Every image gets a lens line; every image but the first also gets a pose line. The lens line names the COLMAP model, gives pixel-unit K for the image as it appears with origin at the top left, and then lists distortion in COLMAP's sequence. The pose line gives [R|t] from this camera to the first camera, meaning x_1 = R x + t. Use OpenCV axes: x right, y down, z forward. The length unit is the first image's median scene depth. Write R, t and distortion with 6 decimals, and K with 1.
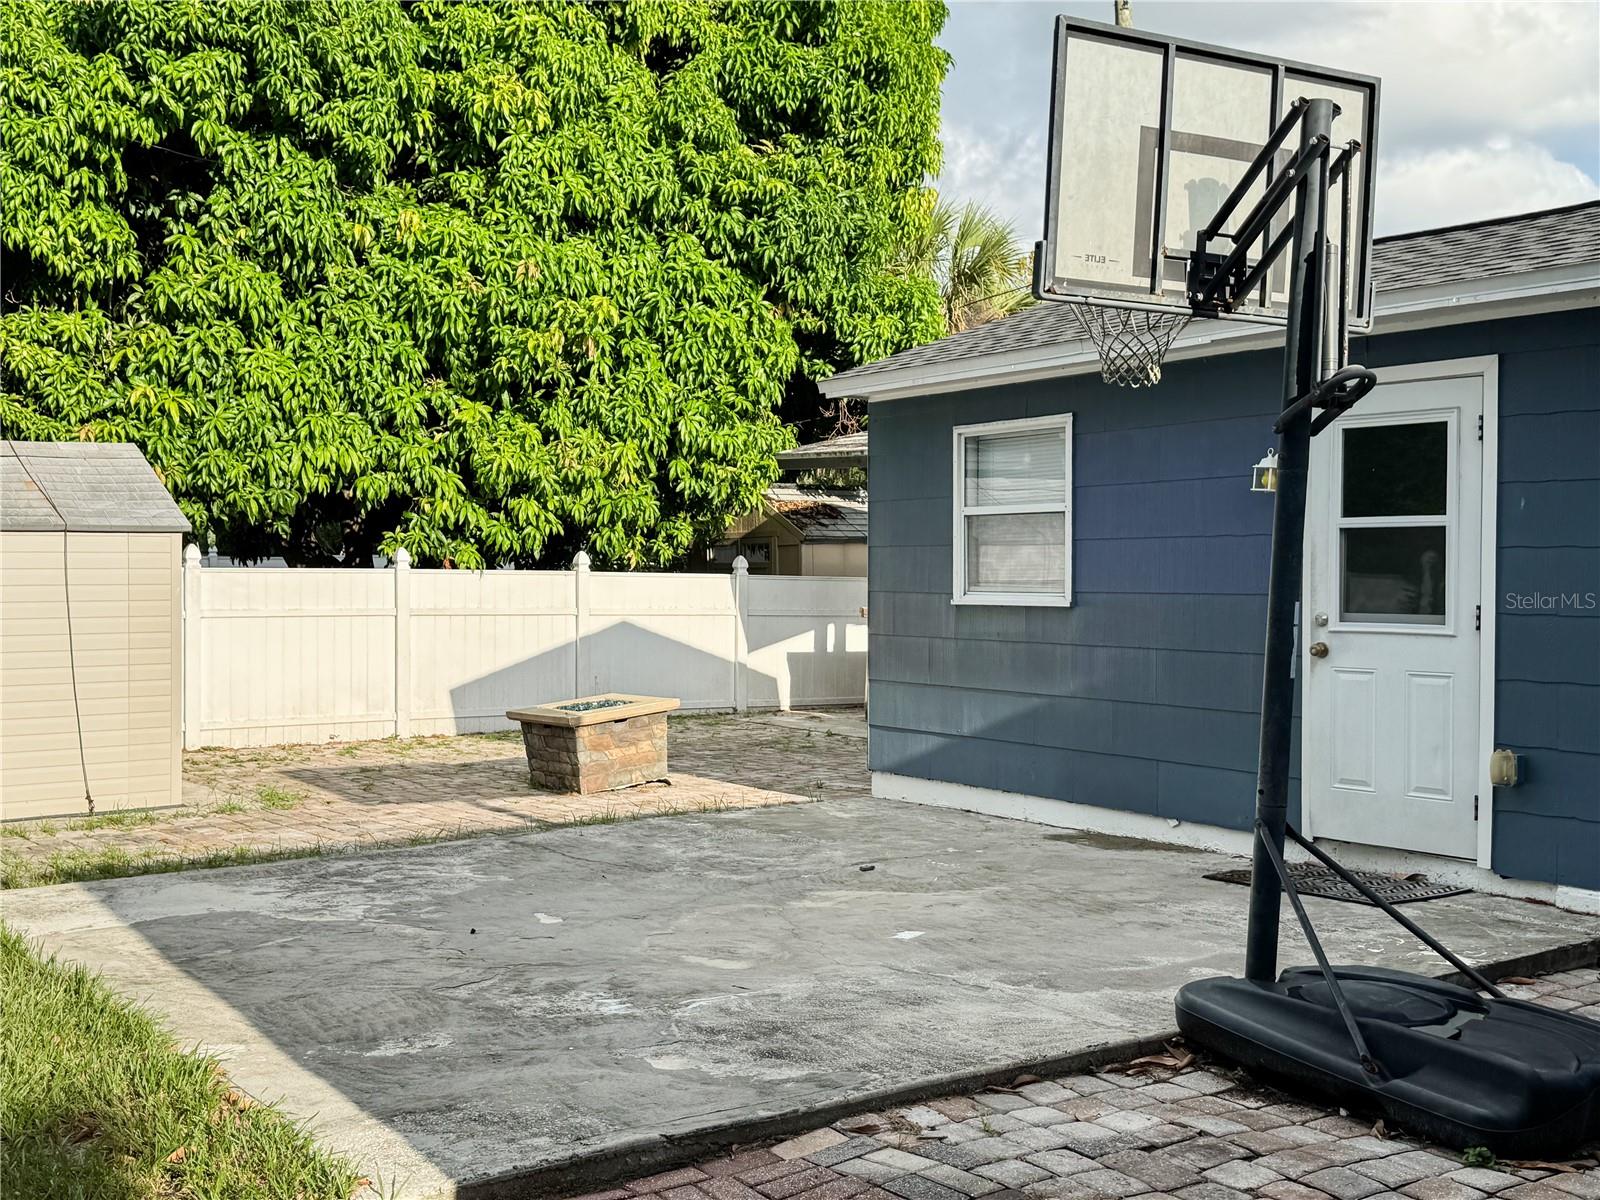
lens RADIAL K [[1752.4, 0, 800.0], [0, 1752.4, 600.0], [0, 0, 1]] dist [-0.004172, -0.060439]
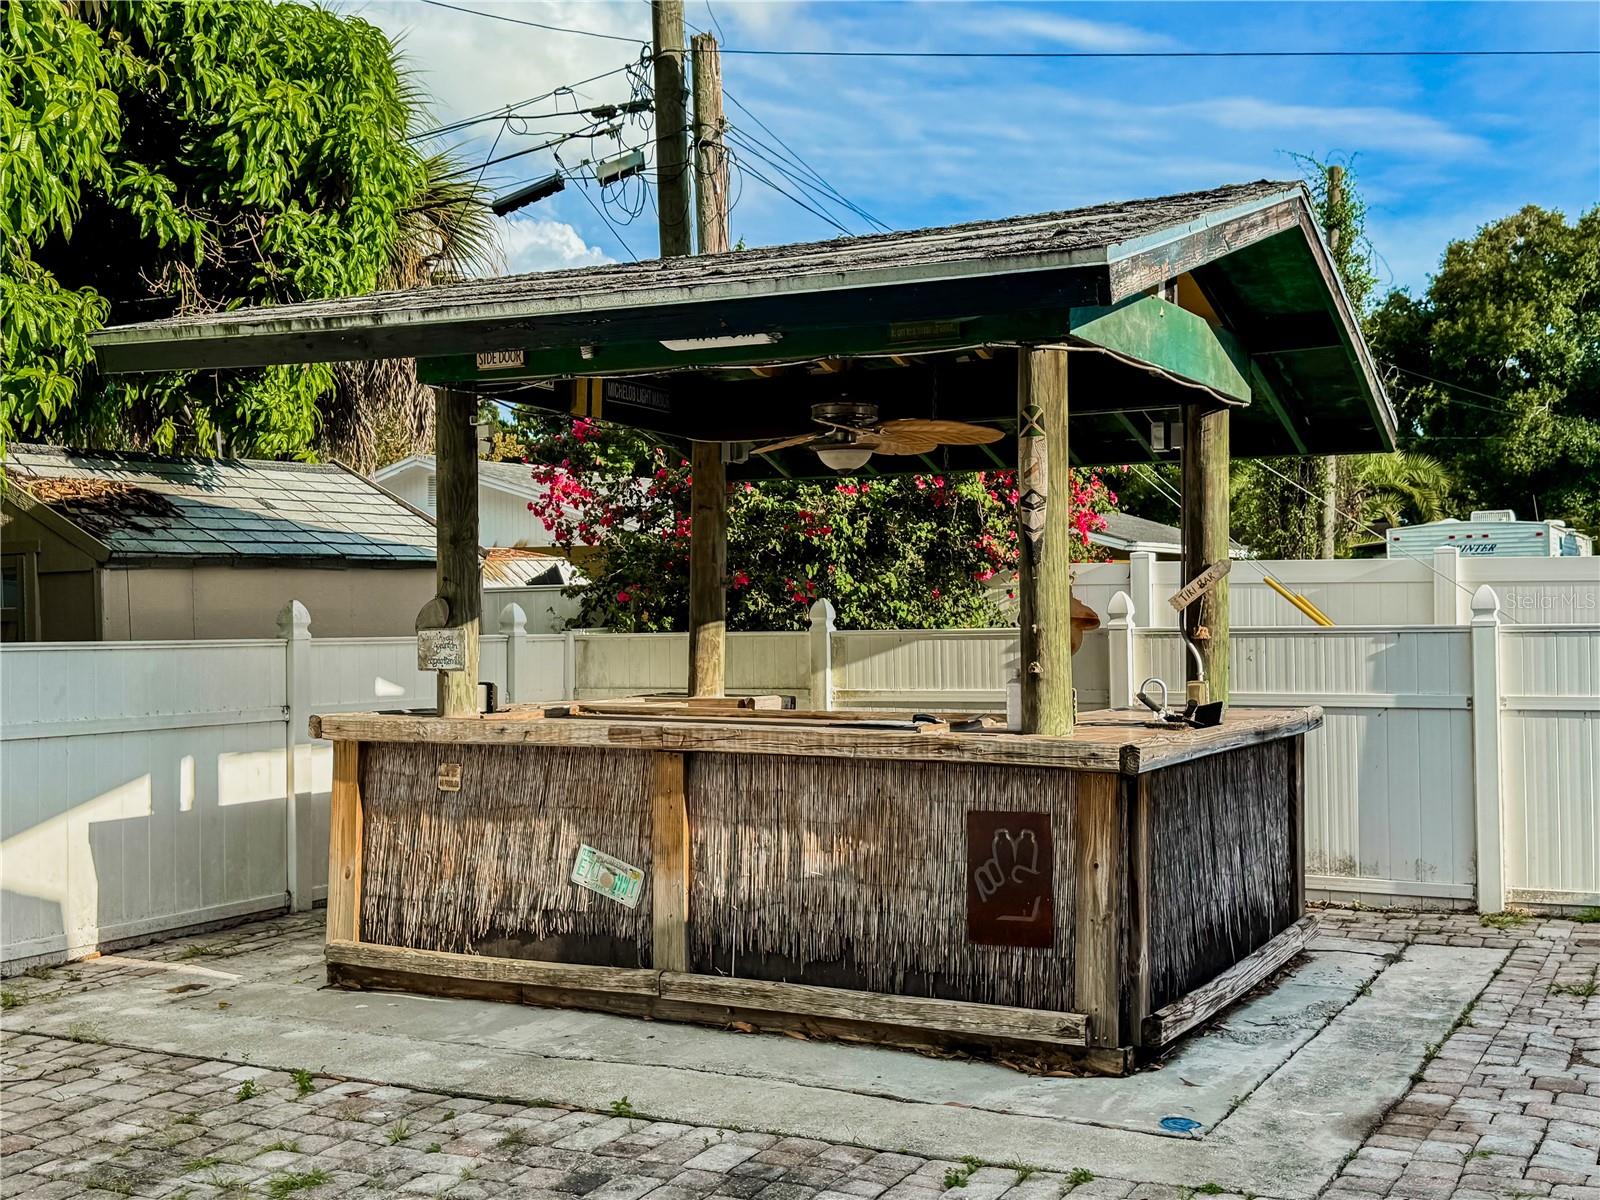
lens RADIAL K [[1788.2, 0, 800.0], [0, 1788.2, 600.0], [0, 0, 1]] dist [0.197889, -0.516182]
pose [[0.898808, -0.012018, 0.438177, -0.054736], [0.020026, 0.999706, -0.013658, -0.017965], [-0.437884, 0.021050, 0.898785, 0.634422]]
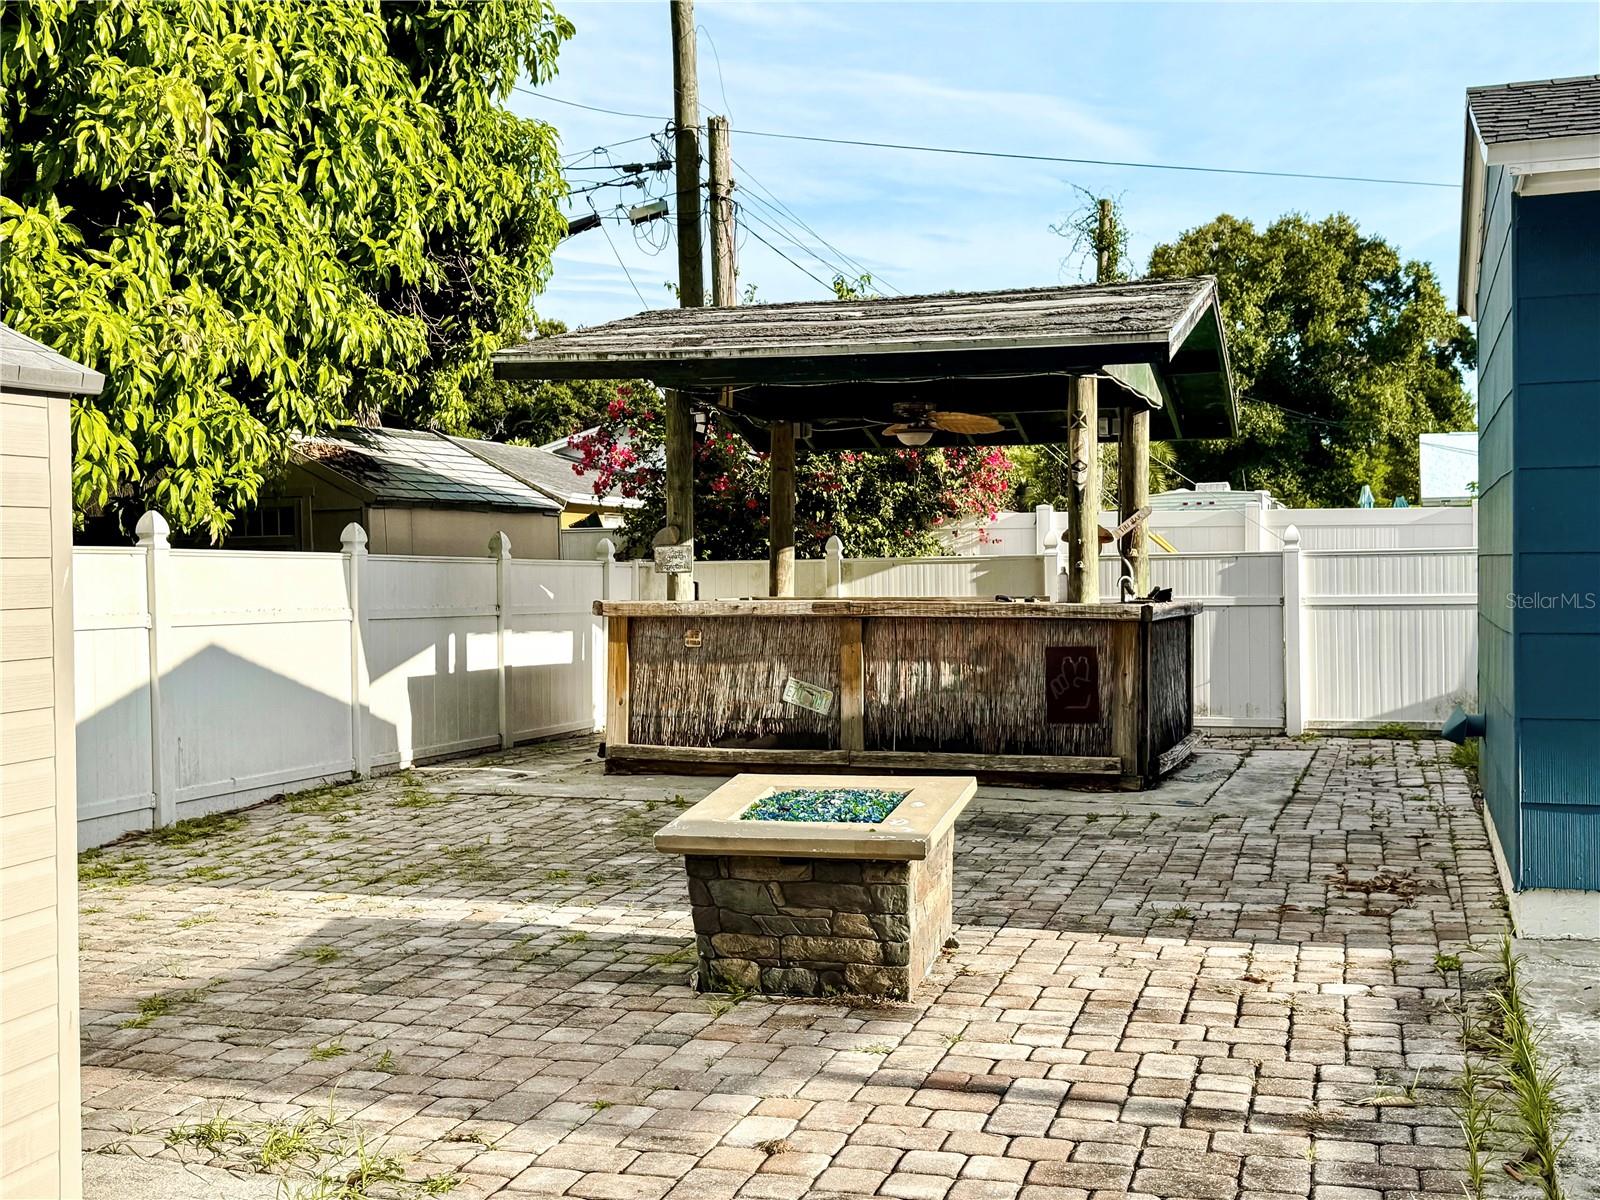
lens RADIAL K [[1763.6, 0, 800.0], [0, 1763.6, 600.0], [0, 0, 1]] dist [0.120869, -0.002708]
pose [[0.816744, -0.019949, 0.576656, -0.317781], [0.018729, 0.999792, 0.008060, -0.000614], [-0.576696, 0.004217, 0.816948, 0.477563]]
